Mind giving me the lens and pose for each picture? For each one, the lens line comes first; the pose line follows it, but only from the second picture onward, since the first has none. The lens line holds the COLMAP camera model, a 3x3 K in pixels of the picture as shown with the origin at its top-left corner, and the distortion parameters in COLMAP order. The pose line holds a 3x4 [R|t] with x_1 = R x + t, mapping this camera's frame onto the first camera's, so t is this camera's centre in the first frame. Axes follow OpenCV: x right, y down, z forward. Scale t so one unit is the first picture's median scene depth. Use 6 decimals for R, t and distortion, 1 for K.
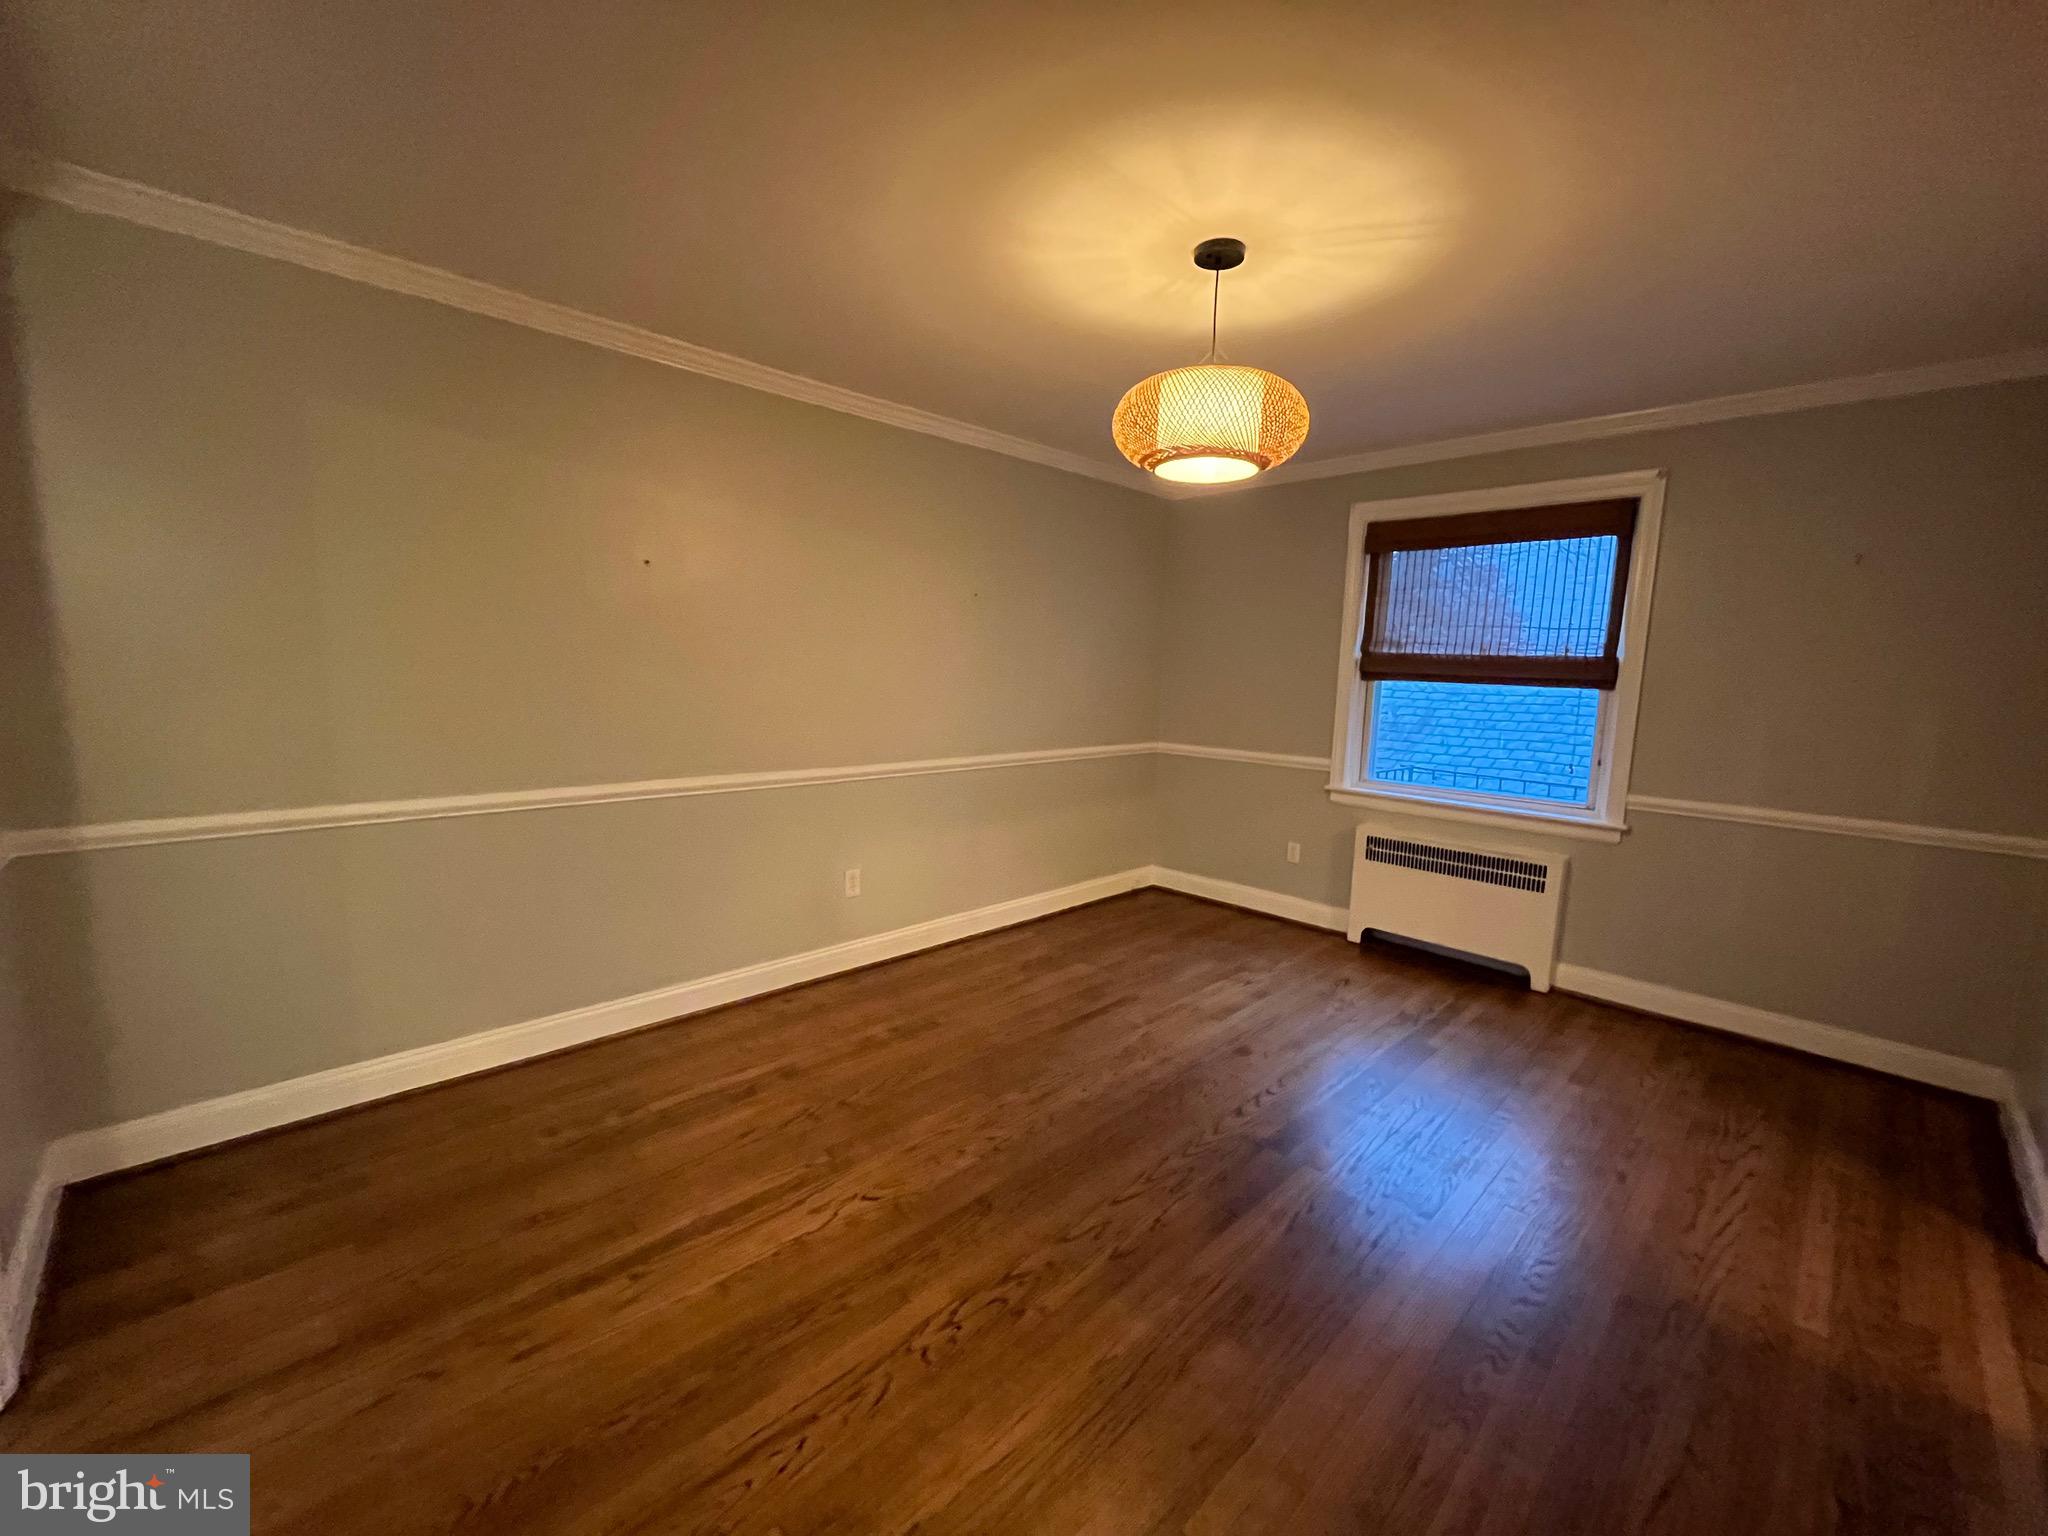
lens RADIAL K [[828.5, 0, 1027.0], [0, 828.5, 771.5], [0, 0, 1]] dist [-0.002356, -0.000210]
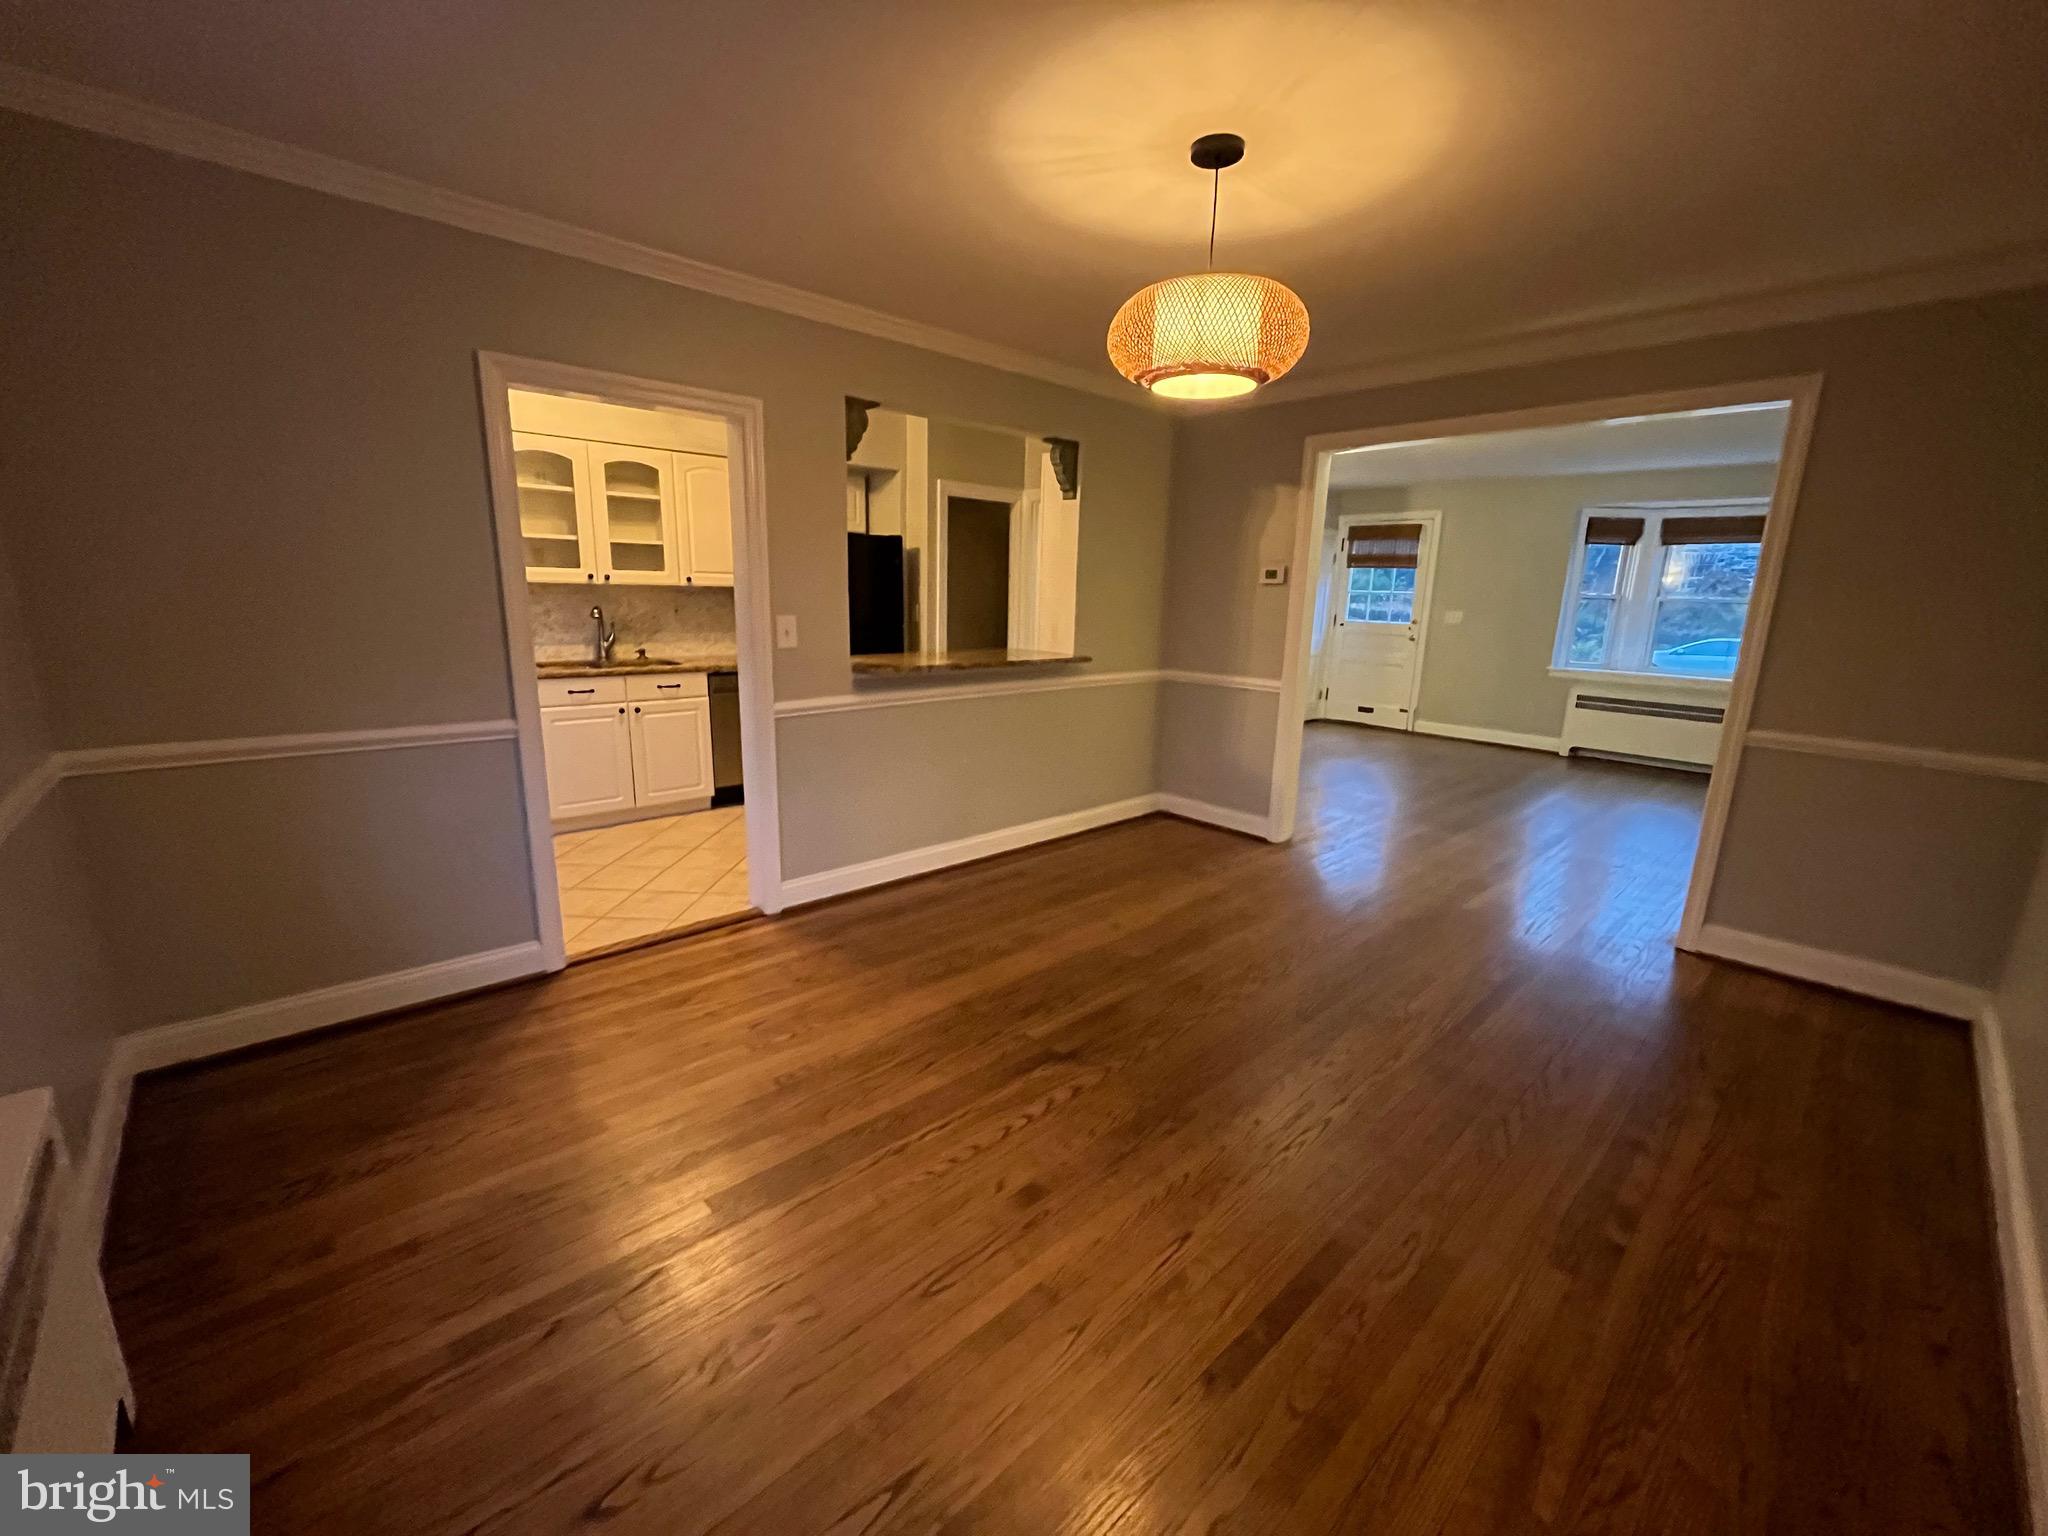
lens RADIAL K [[828.5, 0, 1027.0], [0, 828.5, 771.5], [0, 0, 1]] dist [-0.002356, -0.000210]
pose [[-0.998130, -0.059688, 0.013165, 0.252443], [-0.051450, 0.936733, 0.346244, -0.176599], [-0.032999, 0.344919, -0.938052, 1.368317]]
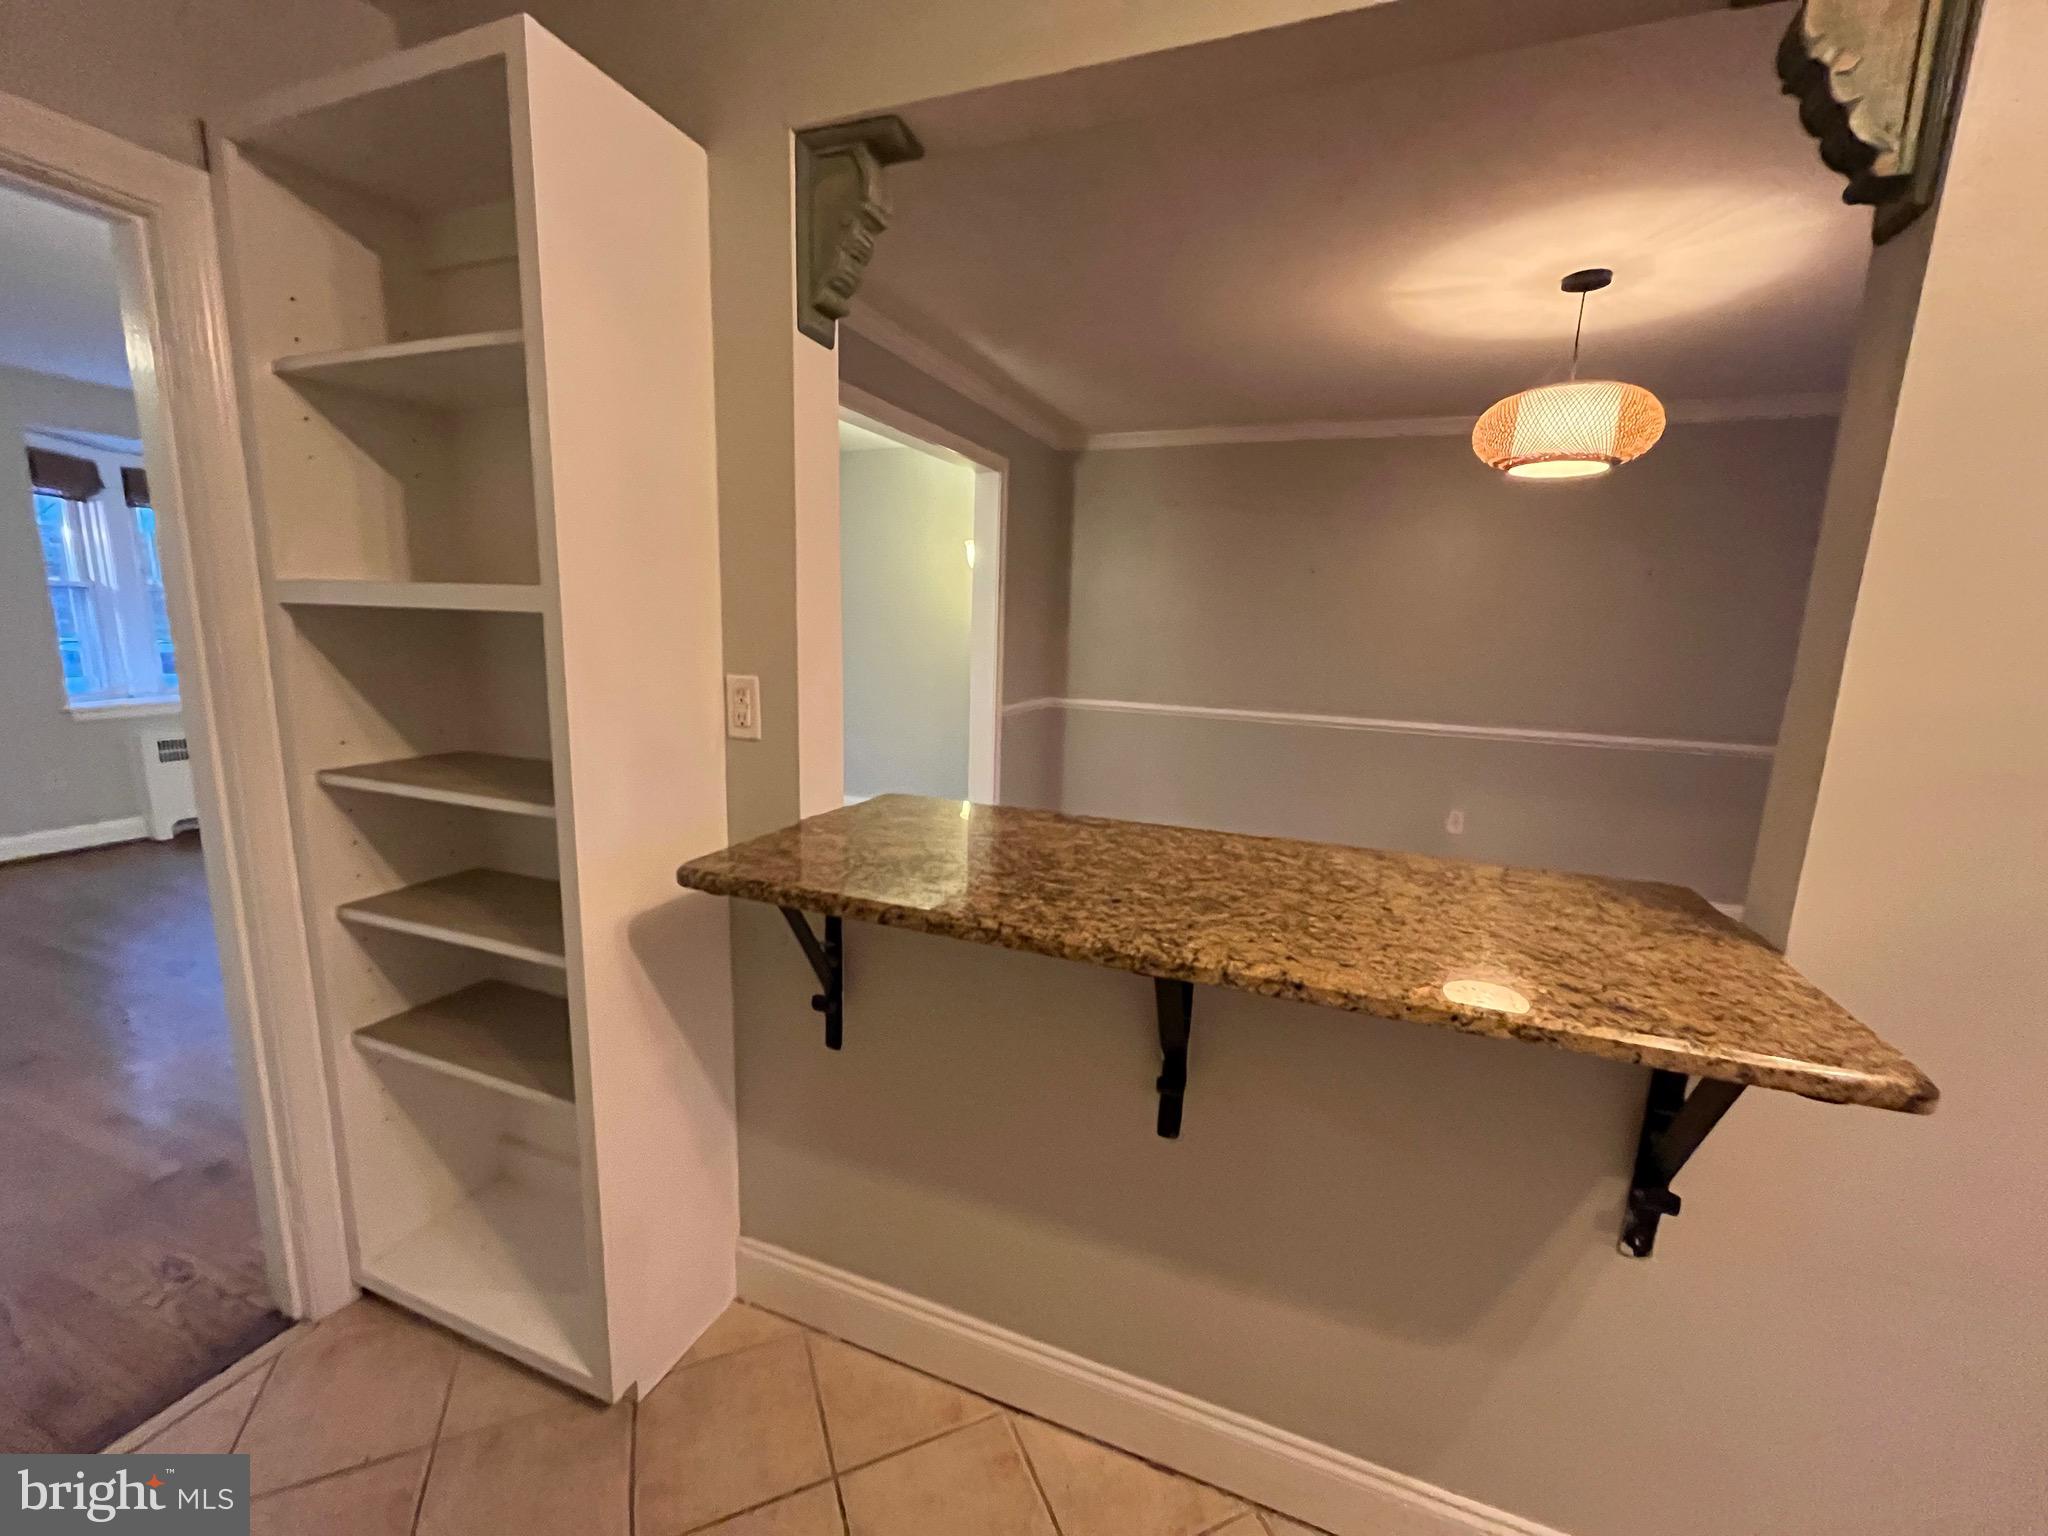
lens RADIAL K [[828.5, 0, 1027.0], [0, 828.5, 771.5], [0, 0, 1]] dist [-0.002356, -0.000210]
pose [[0.404666, 0.149515, -0.902159, 0.681231], [-0.139386, 0.985101, 0.100739, 0.028974], [0.903779, 0.084983, 0.419477, -0.093833]]
